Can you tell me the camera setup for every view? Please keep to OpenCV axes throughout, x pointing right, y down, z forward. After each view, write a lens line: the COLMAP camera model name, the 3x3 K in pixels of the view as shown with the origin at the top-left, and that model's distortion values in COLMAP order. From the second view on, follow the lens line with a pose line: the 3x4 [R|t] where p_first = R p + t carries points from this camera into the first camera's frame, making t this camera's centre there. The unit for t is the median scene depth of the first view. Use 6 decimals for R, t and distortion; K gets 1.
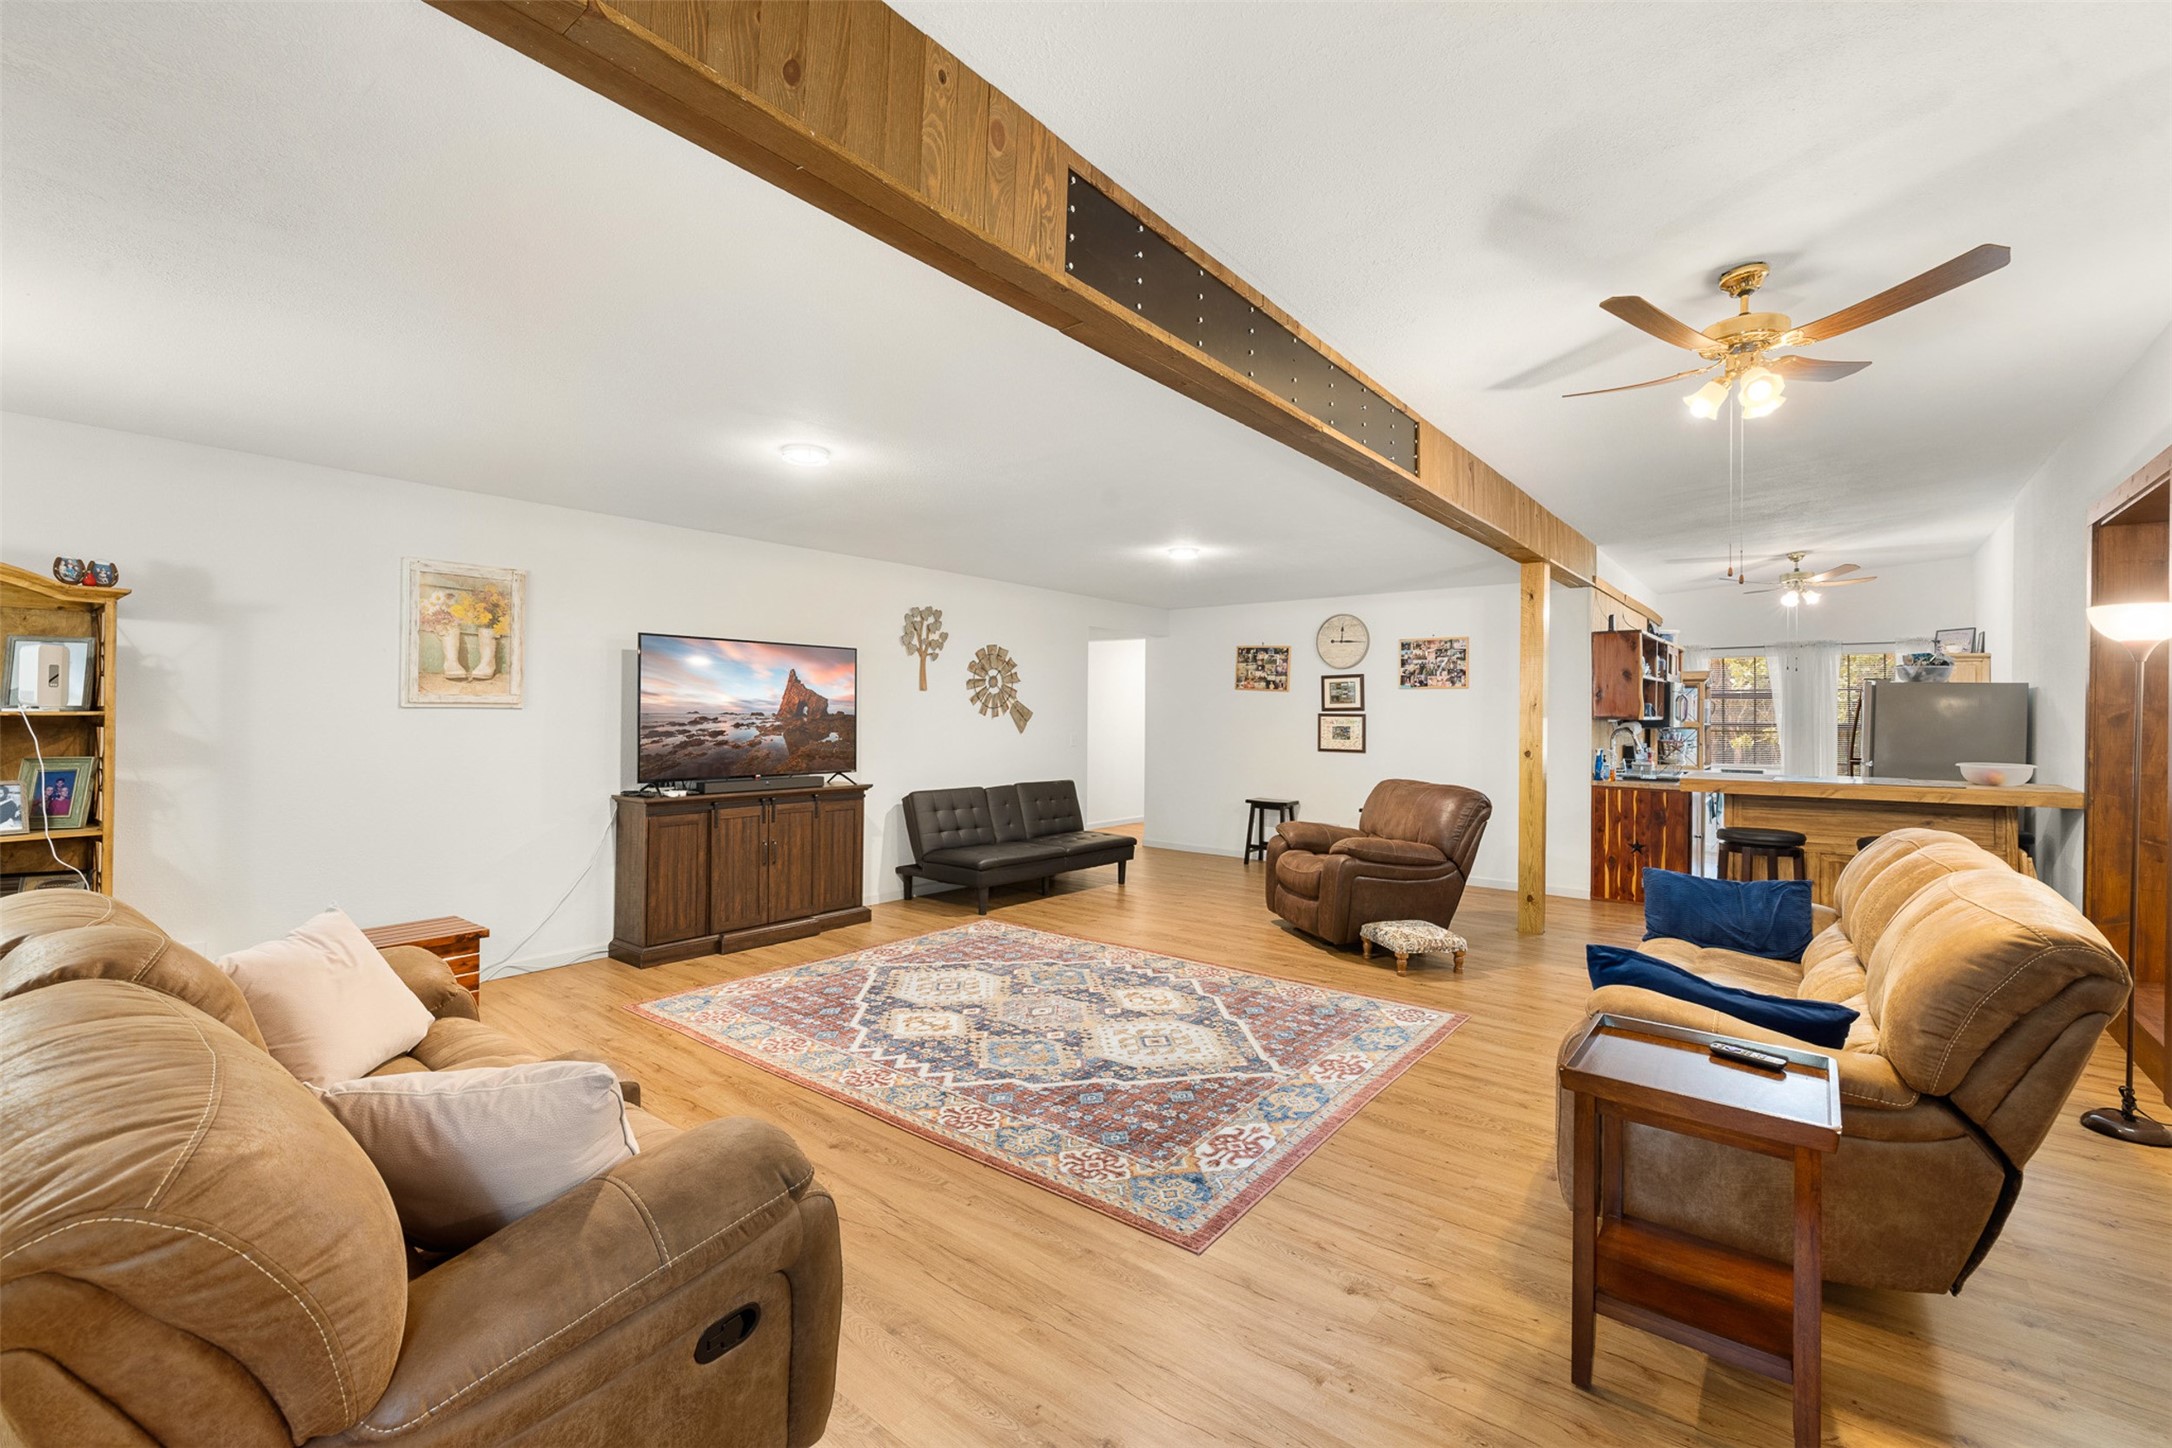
lens RADIAL K [[907.0, 0, 1067.0], [0, 907.0, 707.6], [0, 0, 1]] dist [-0.005376, -0.000552]
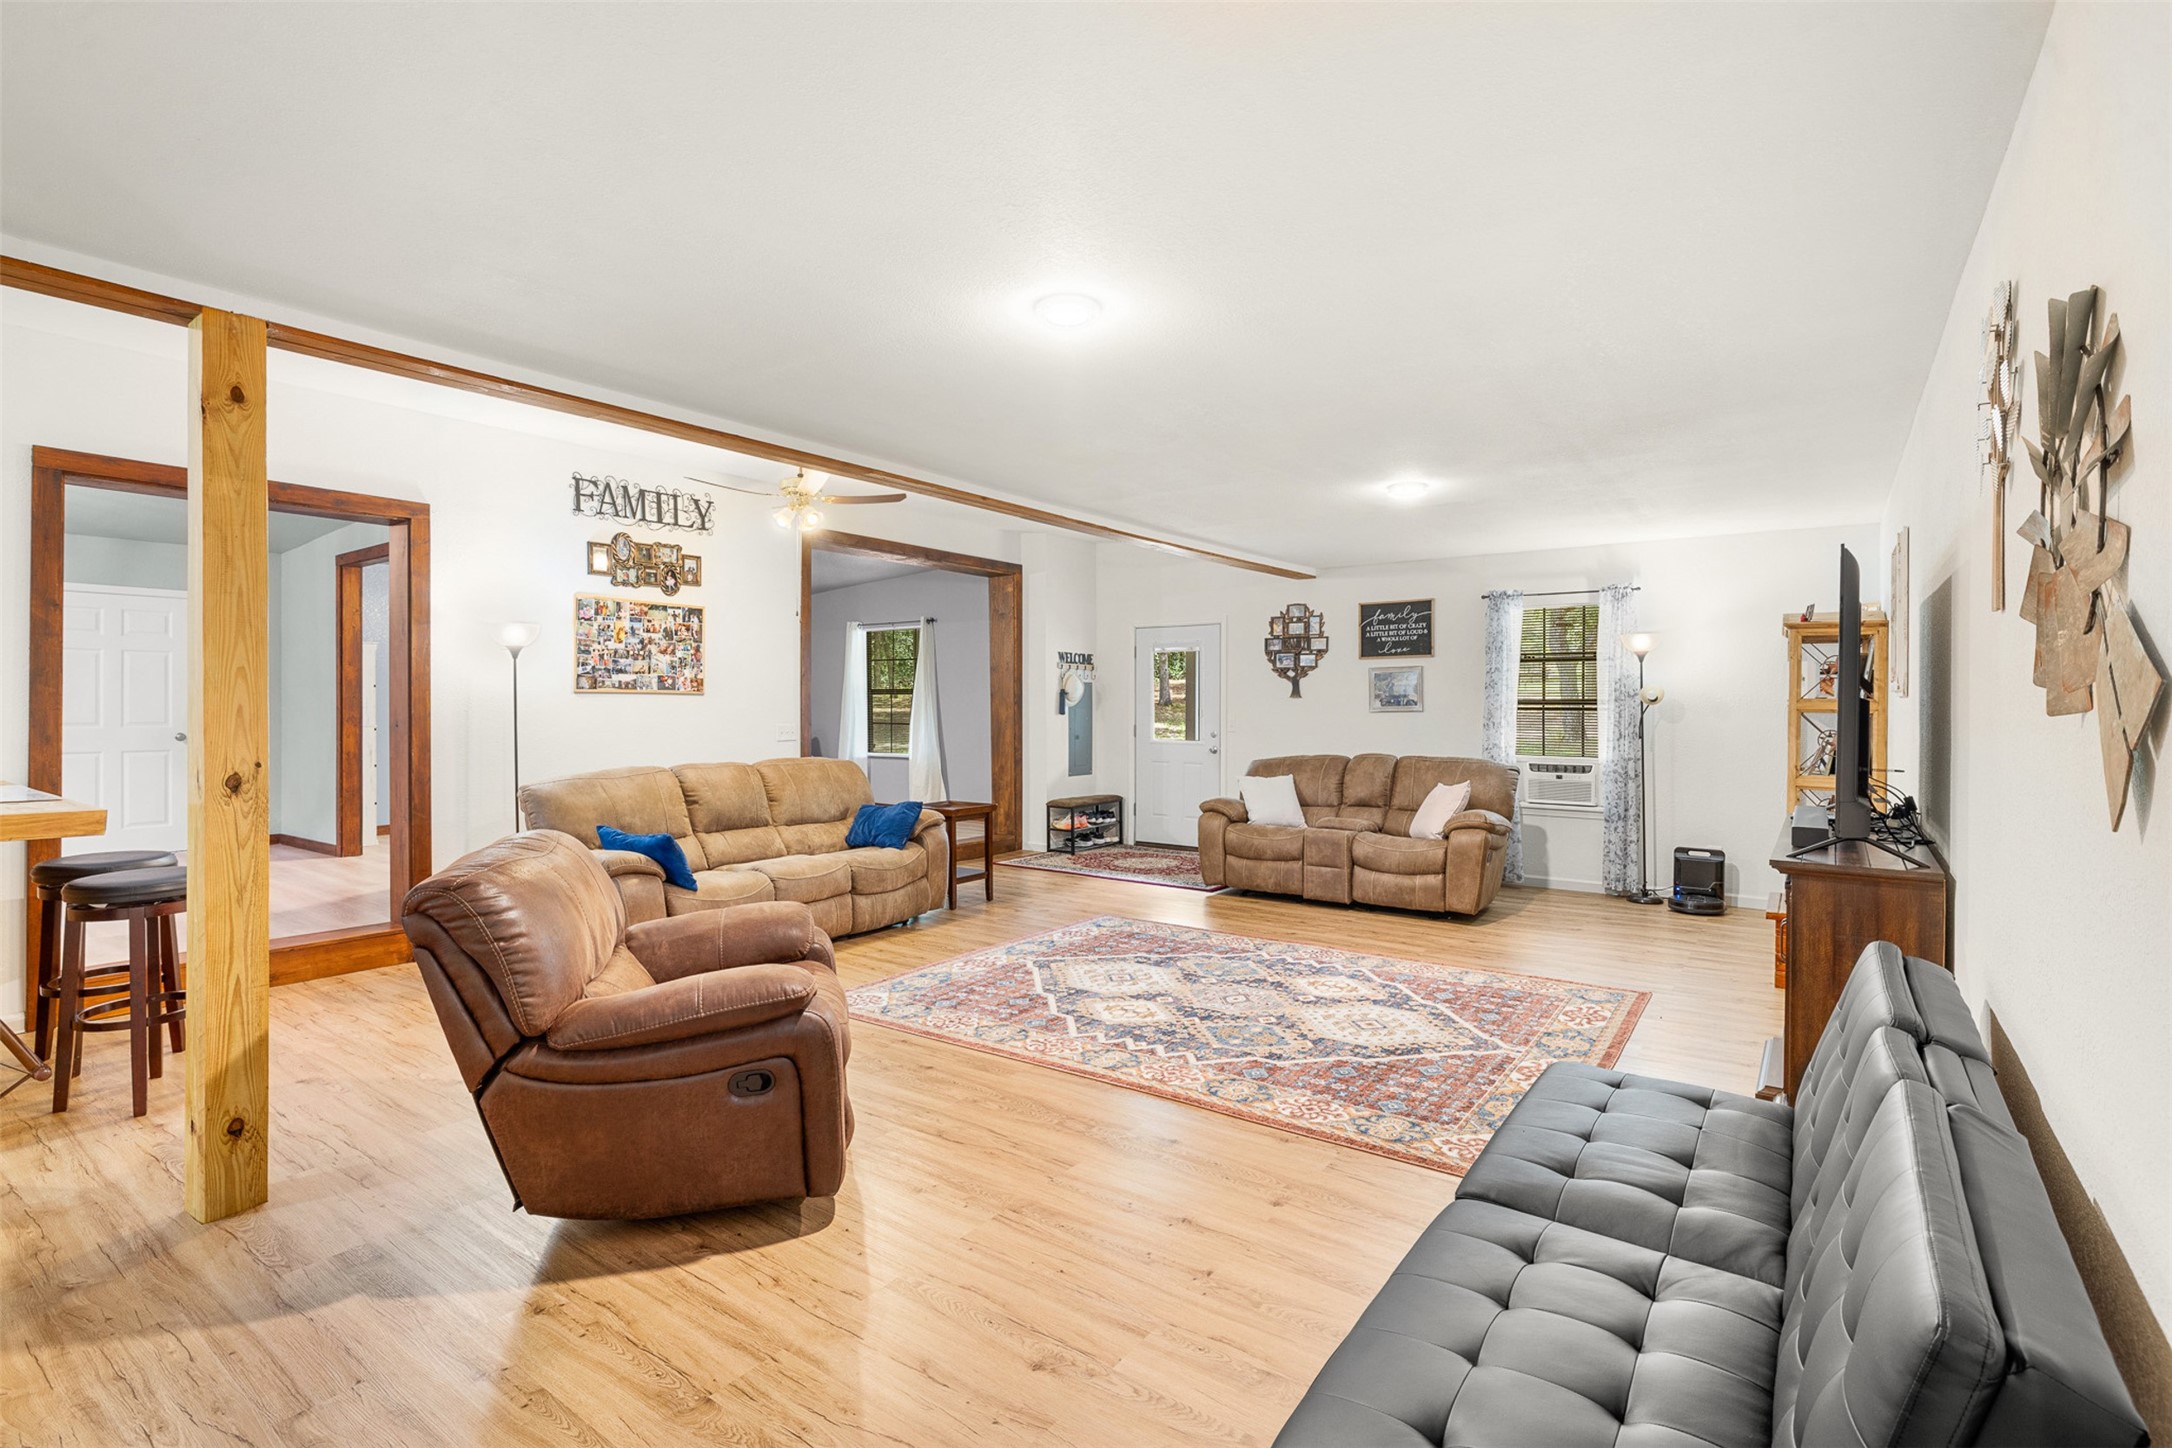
lens RADIAL K [[1025.9, 0, 1077.8], [0, 1025.9, 715.9], [0, 0, 1]] dist [-0.014733, -0.000057]
pose [[-0.997975, -0.007659, -0.063151, 0.214844], [-0.008146, 0.999939, 0.007458, 0.020406], [0.063090, 0.007957, -0.997976, 2.081088]]
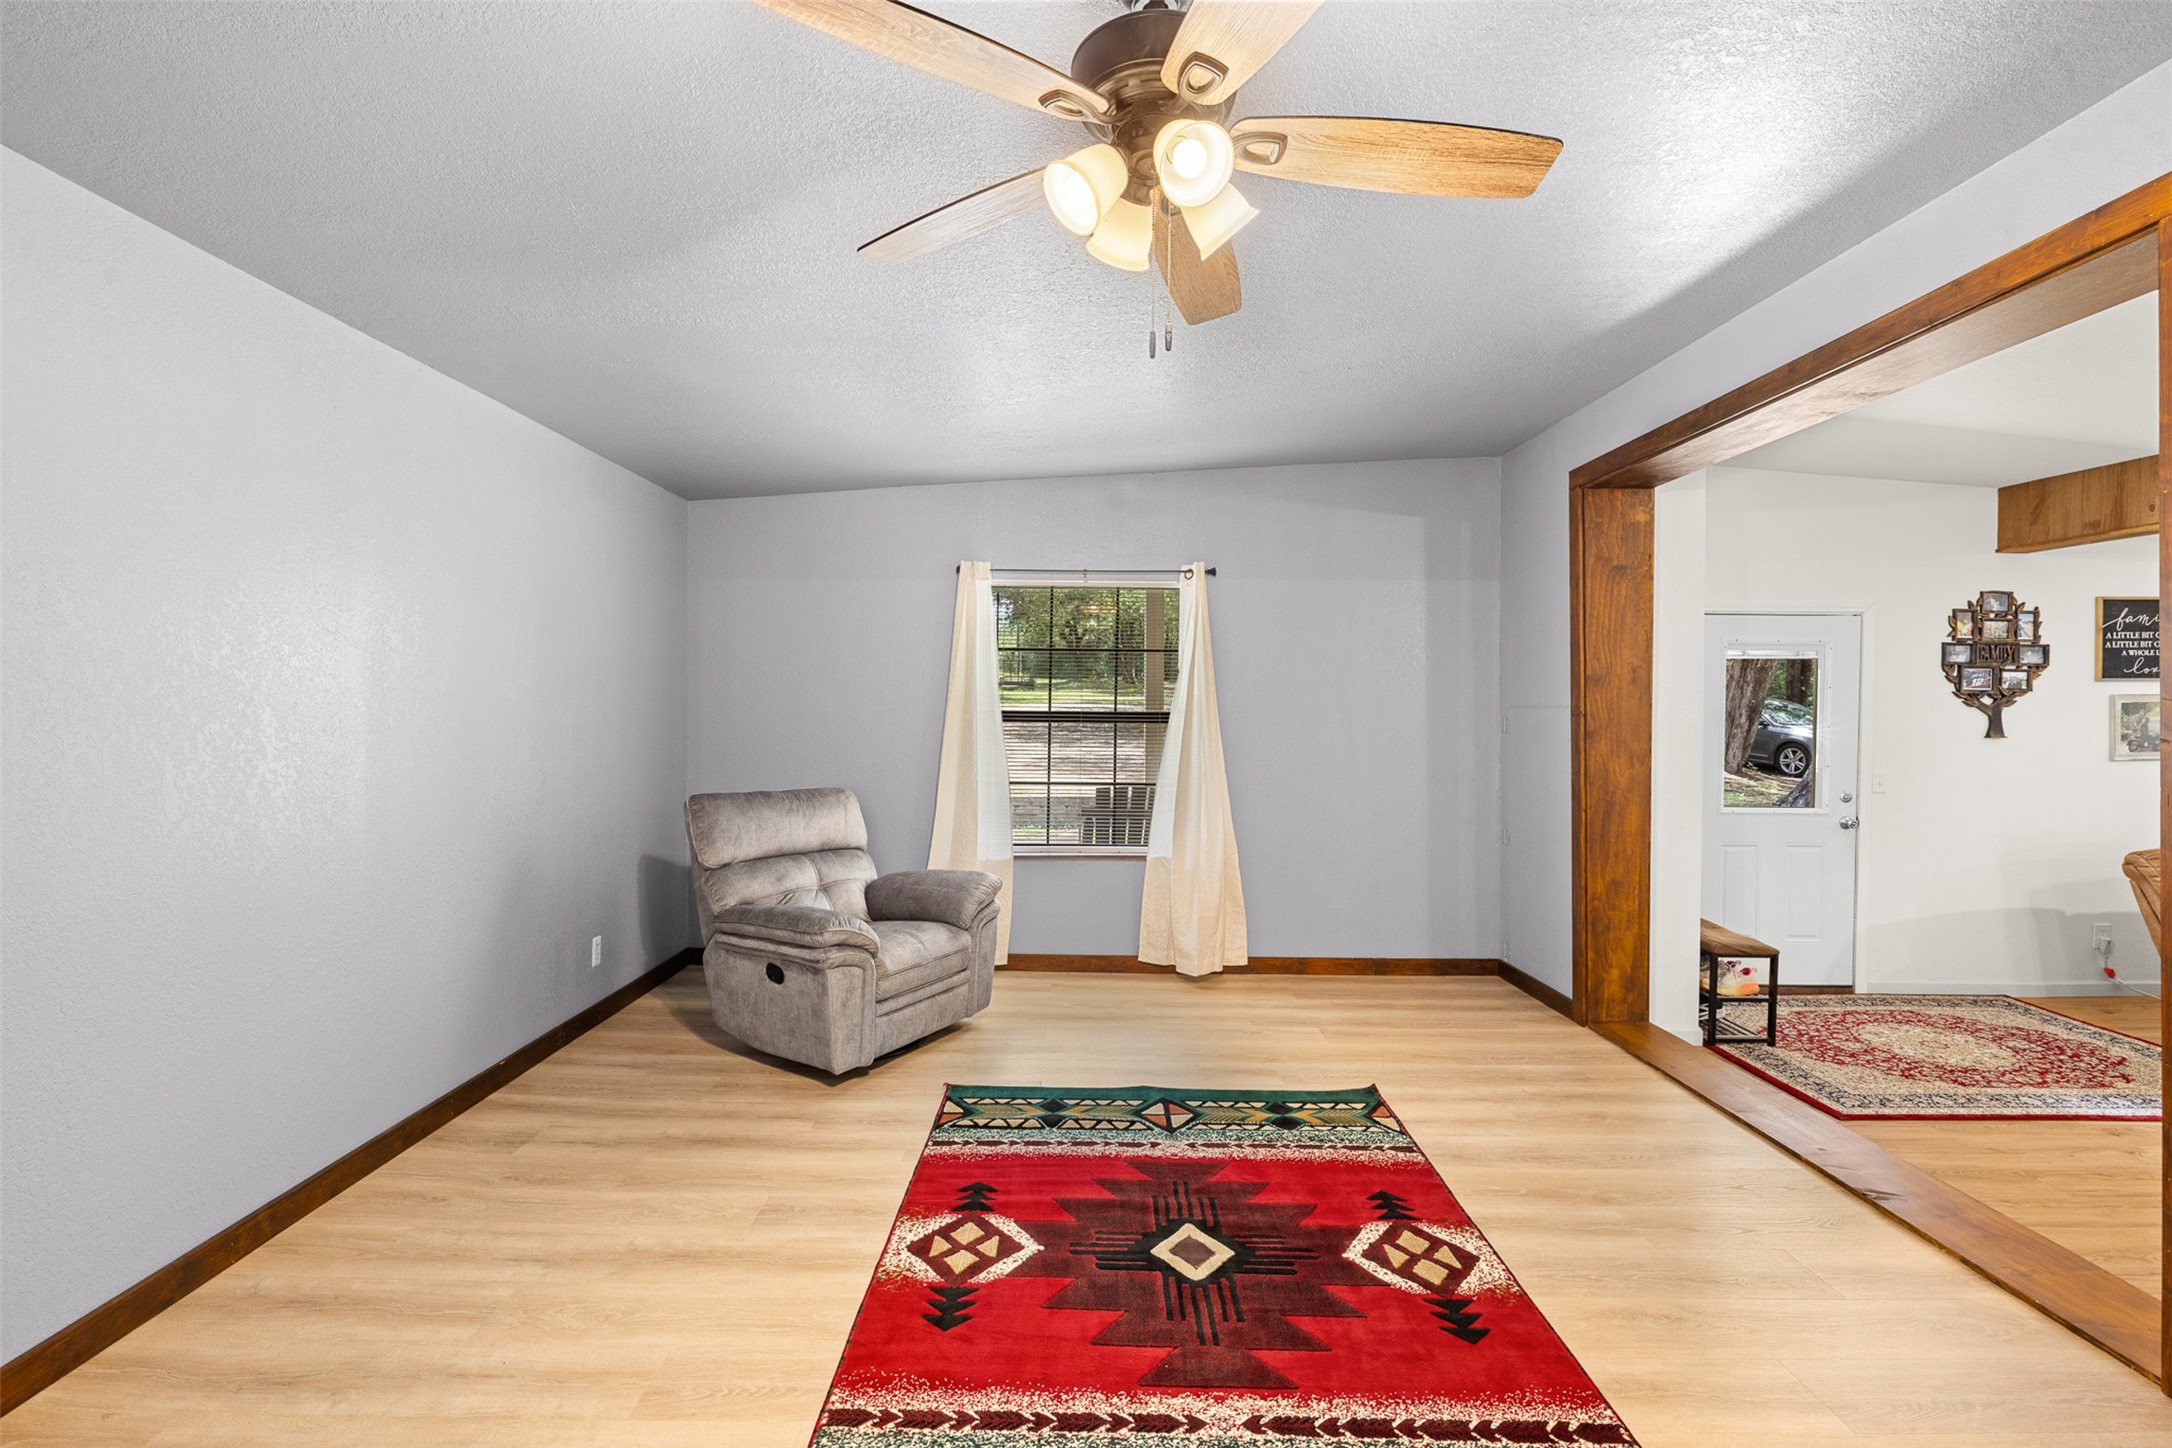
lens RADIAL K [[955.3, 0, 1090.0], [0, 955.3, 721.9], [0, 0, 1]] dist [-0.001776, -0.000026]
pose [[-0.762488, -0.002838, -0.646996, 1.305444], [-0.009285, 0.999935, 0.006556, -0.021855], [0.646935, 0.011007, -0.762465, 0.260953]]
